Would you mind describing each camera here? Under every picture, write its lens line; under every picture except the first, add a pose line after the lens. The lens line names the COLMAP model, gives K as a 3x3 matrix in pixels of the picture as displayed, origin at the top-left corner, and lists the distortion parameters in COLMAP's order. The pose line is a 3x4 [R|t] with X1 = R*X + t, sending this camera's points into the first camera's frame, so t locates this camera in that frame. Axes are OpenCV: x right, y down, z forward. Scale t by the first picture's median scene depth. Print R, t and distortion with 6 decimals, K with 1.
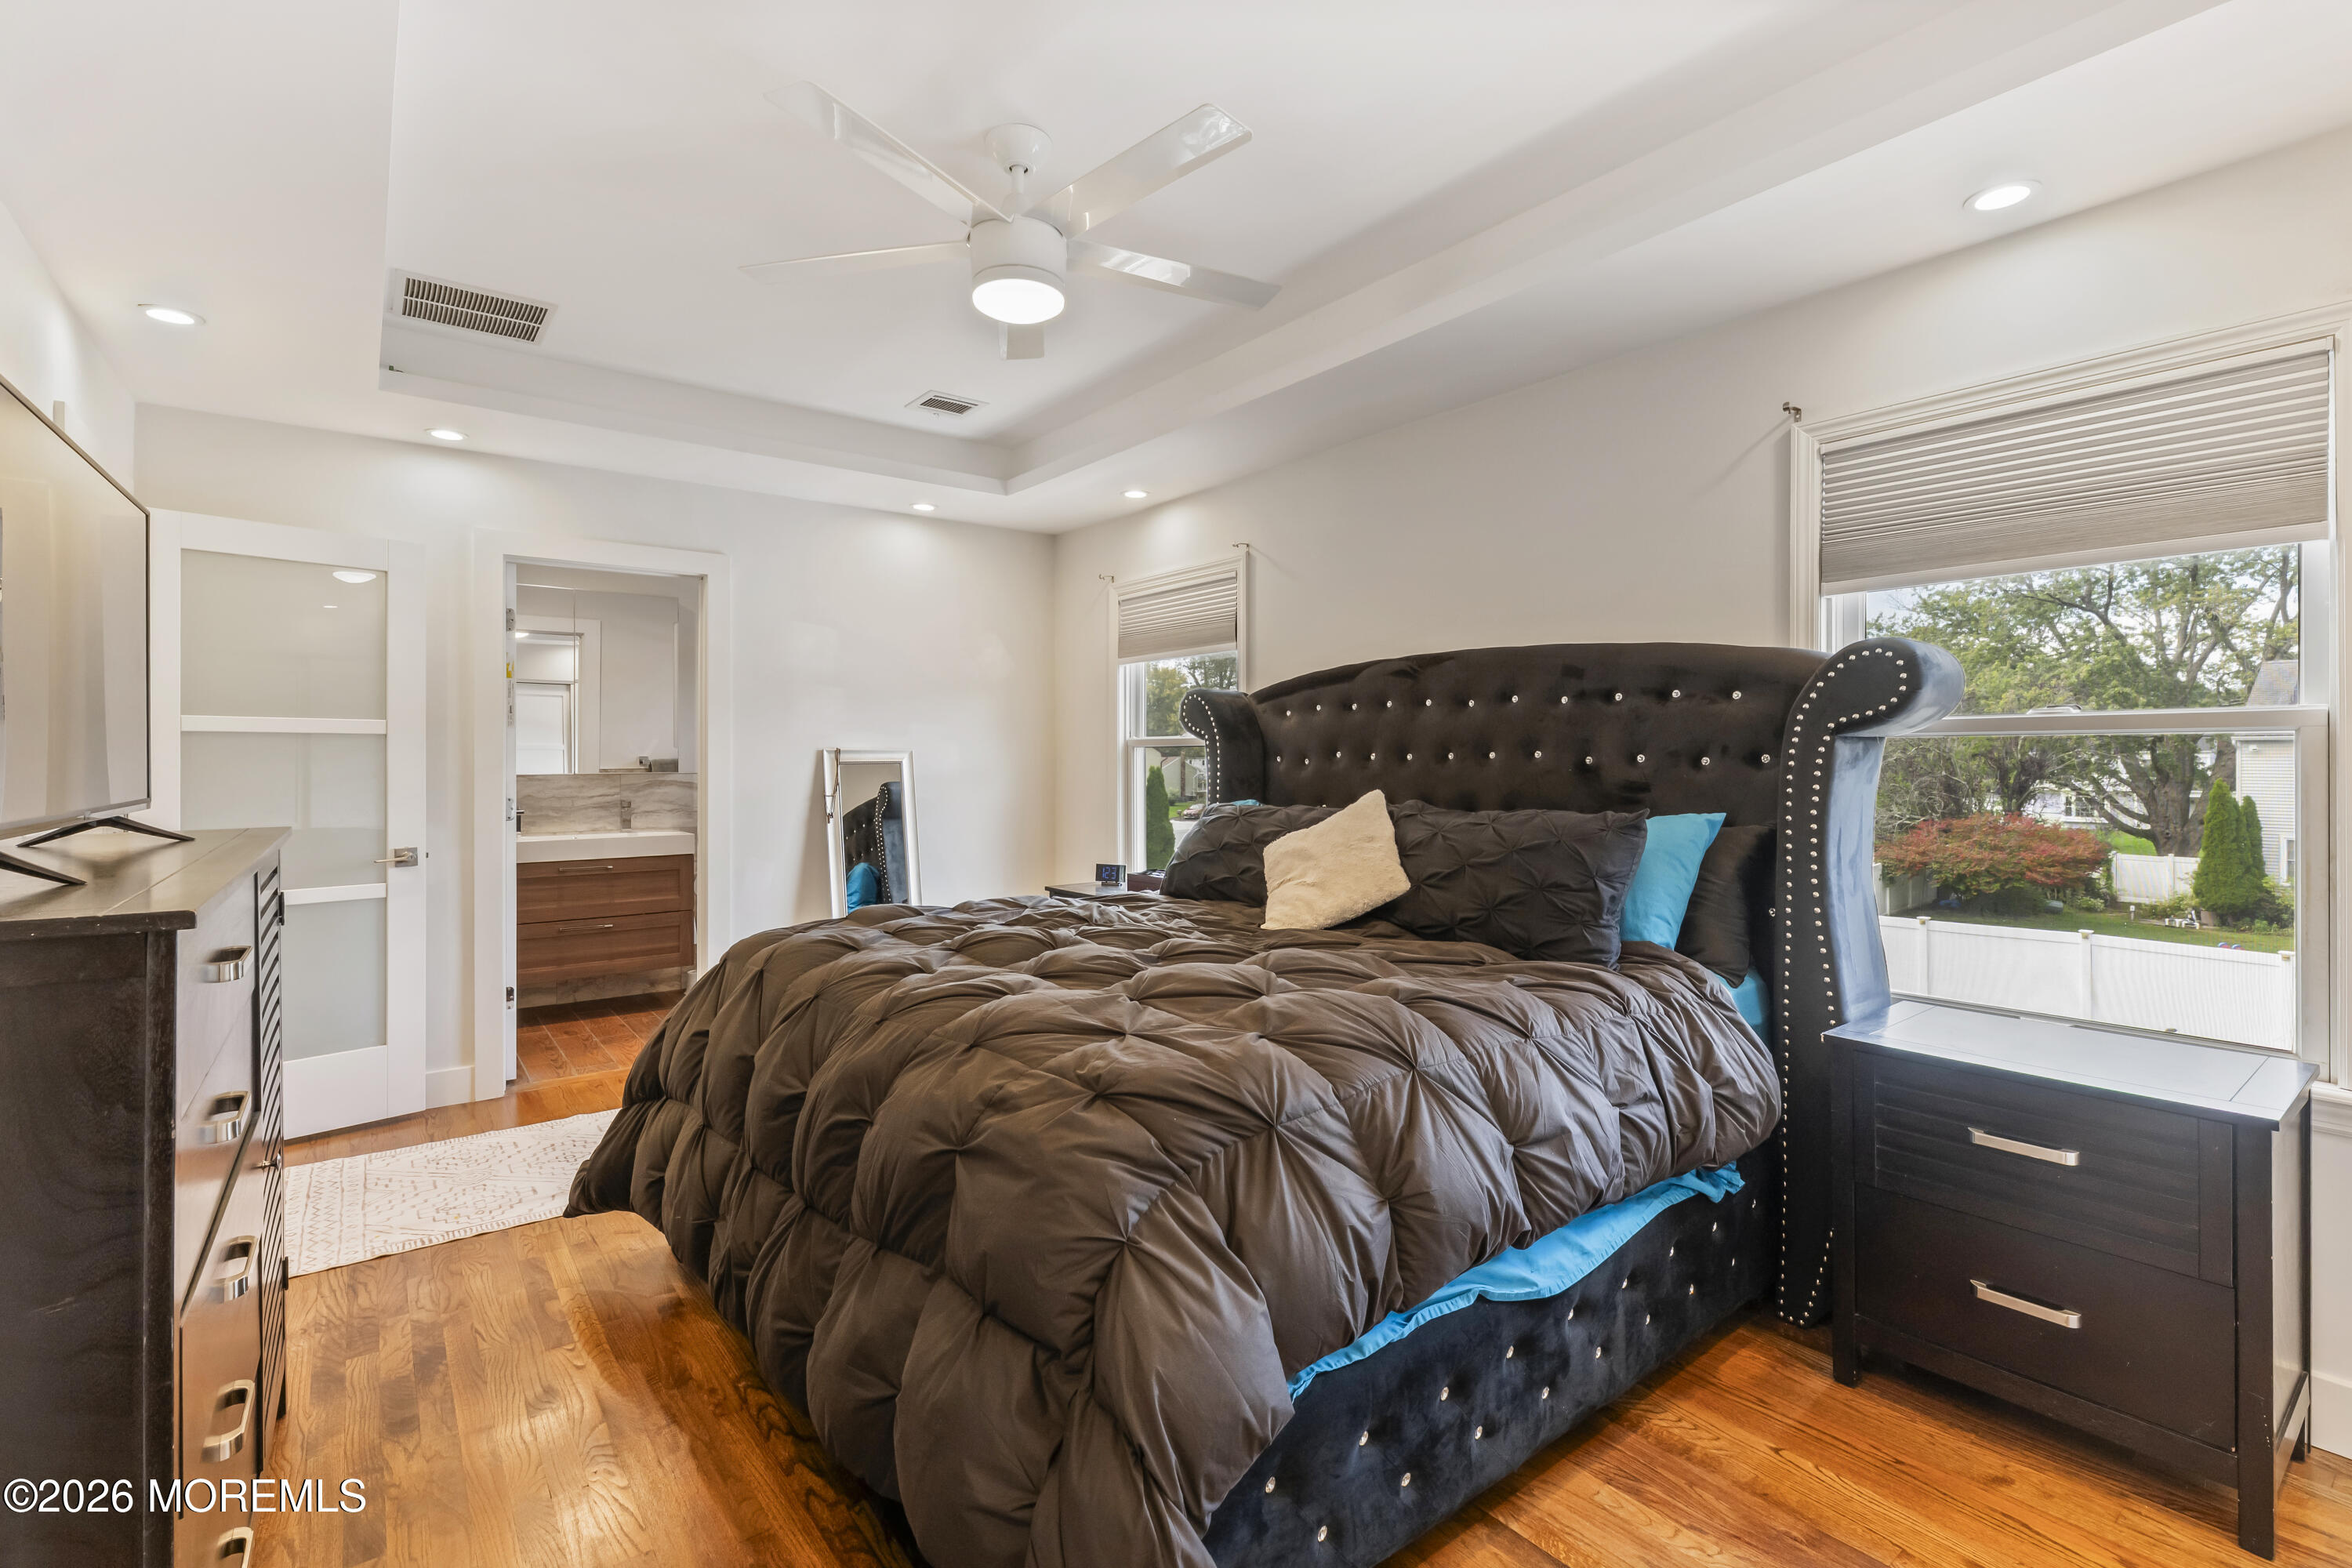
lens RADIAL K [[1053.6, 0, 1176.7], [0, 1053.6, 773.1], [0, 0, 1]] dist [0.002312, -0.000560]
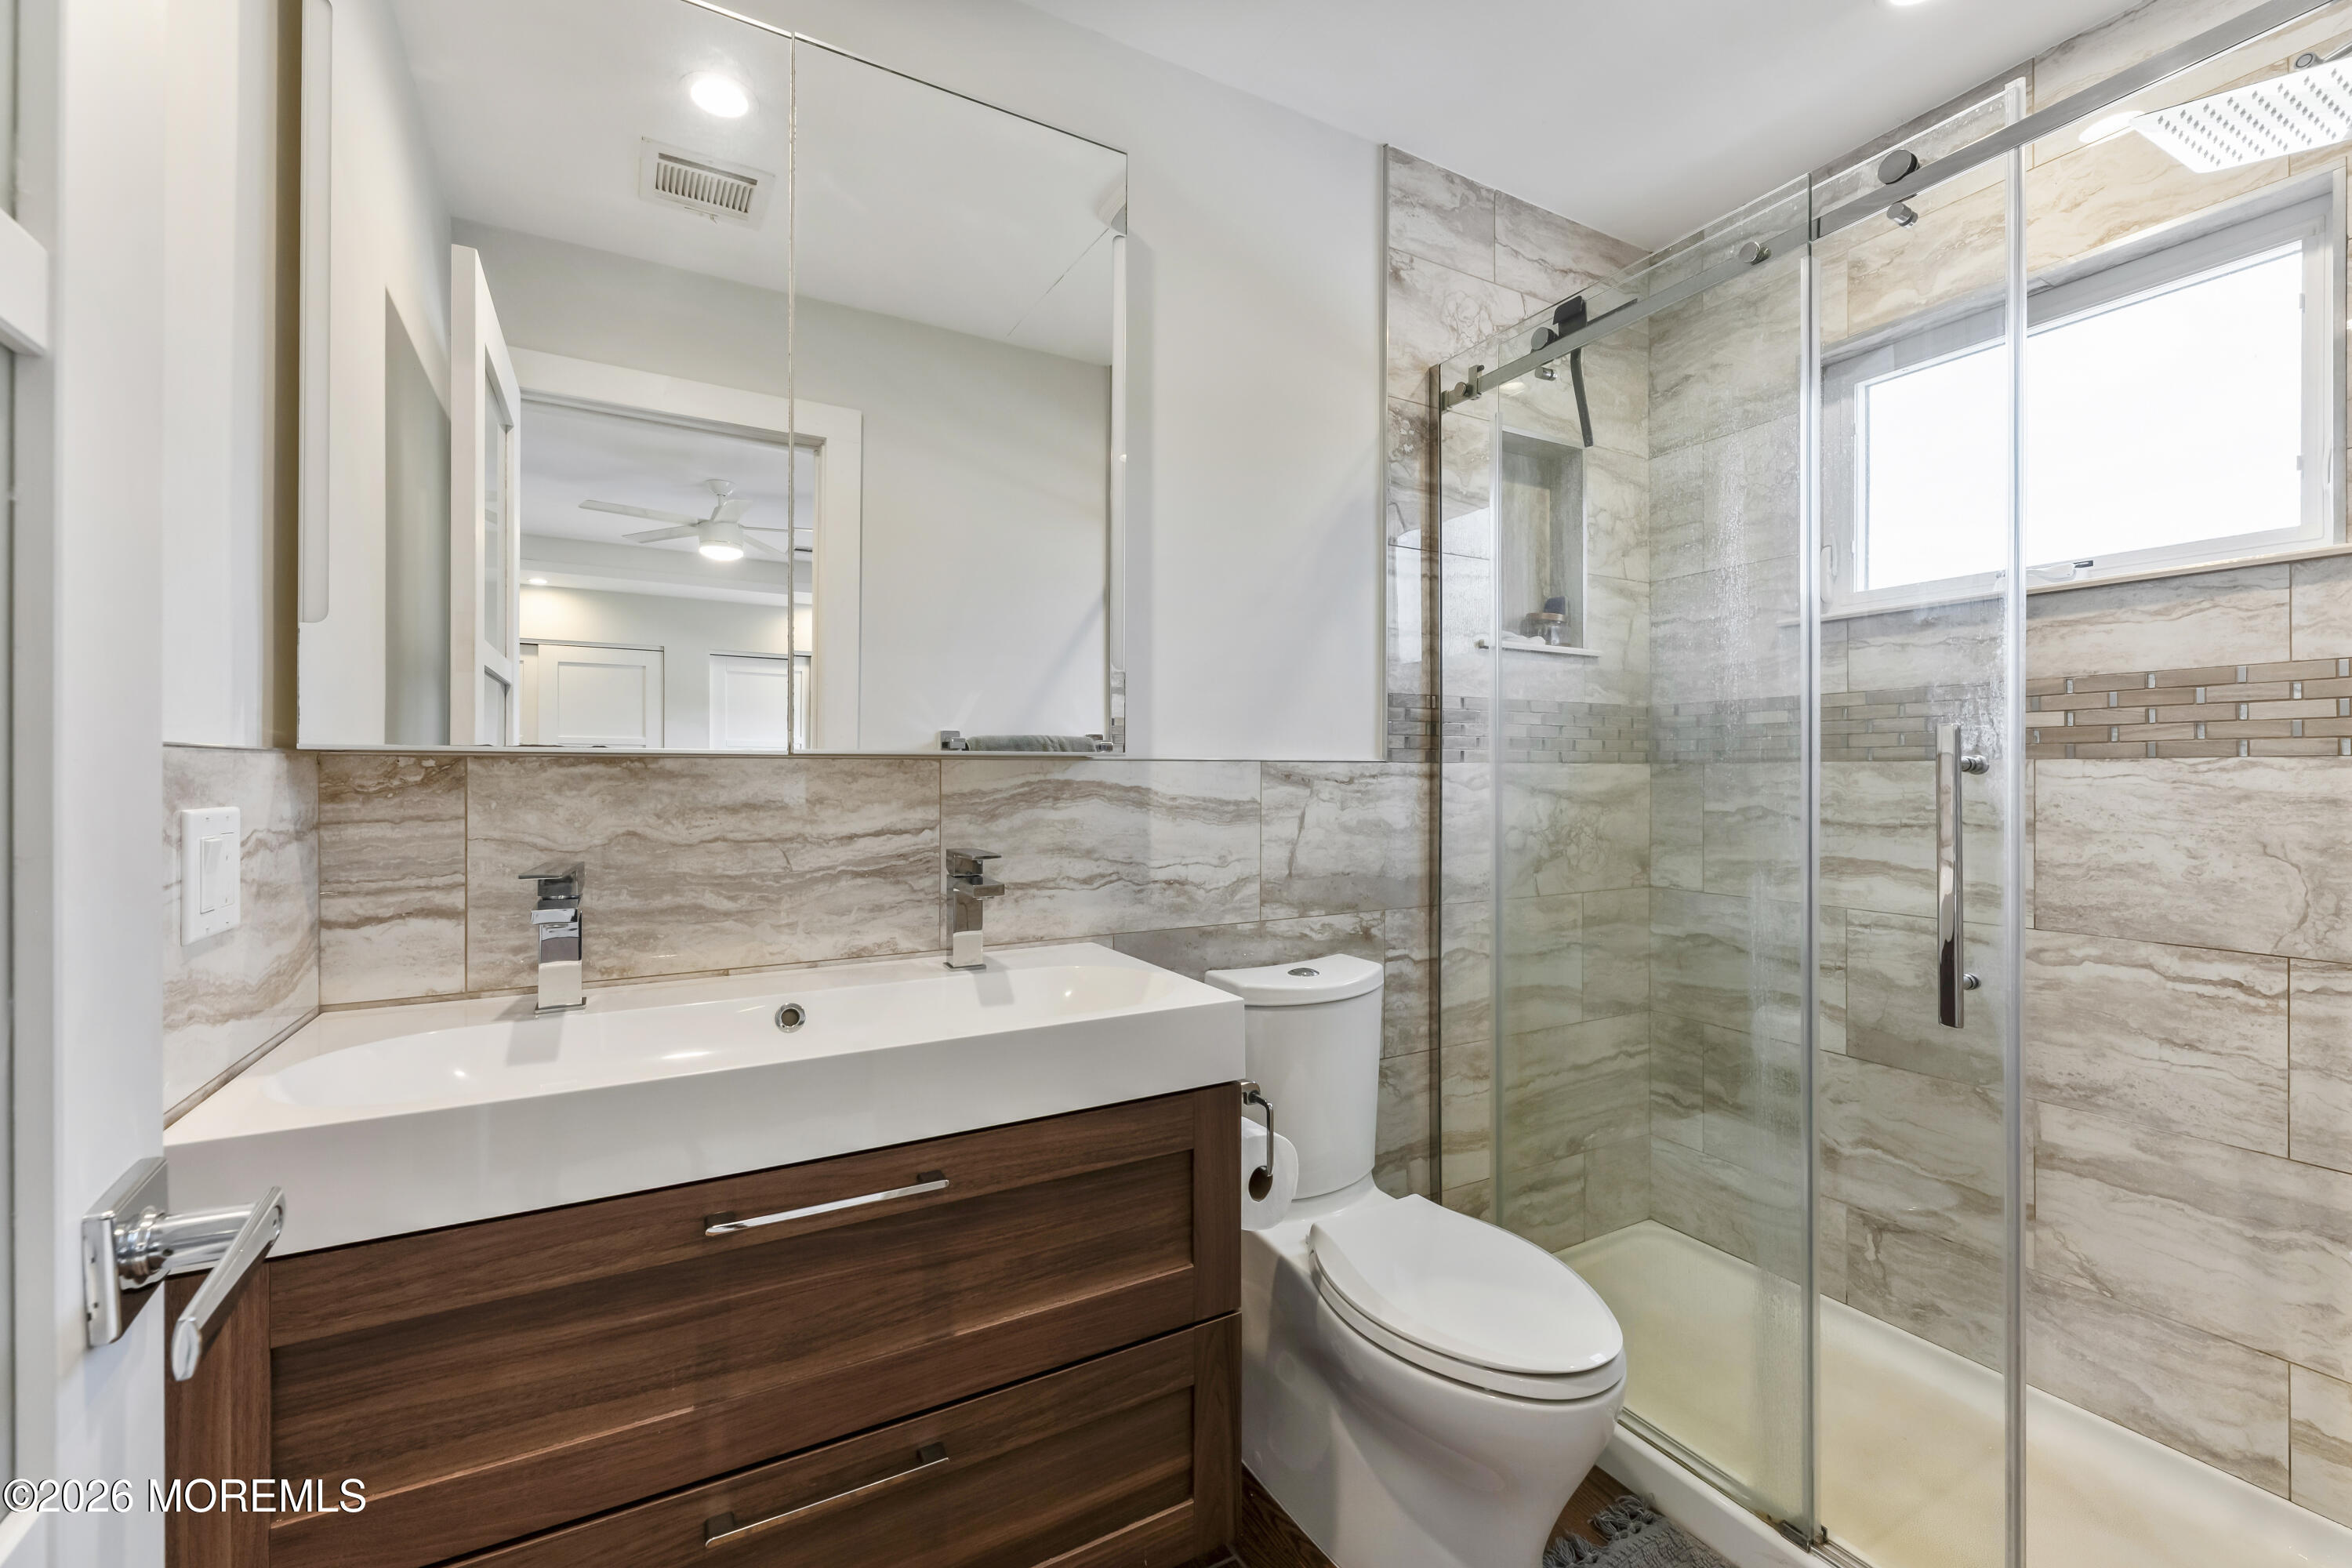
lens RADIAL K [[958.4, 0, 1176.5], [0, 958.4, 779.2], [0, 0, 1]] dist [0.000359, 0.000013]
pose [[0.988180, 0.004253, -0.153238, -0.433341], [-0.005504, 0.999955, -0.007738, 0.008675], [0.153198, 0.008490, 0.988159, 0.766568]]
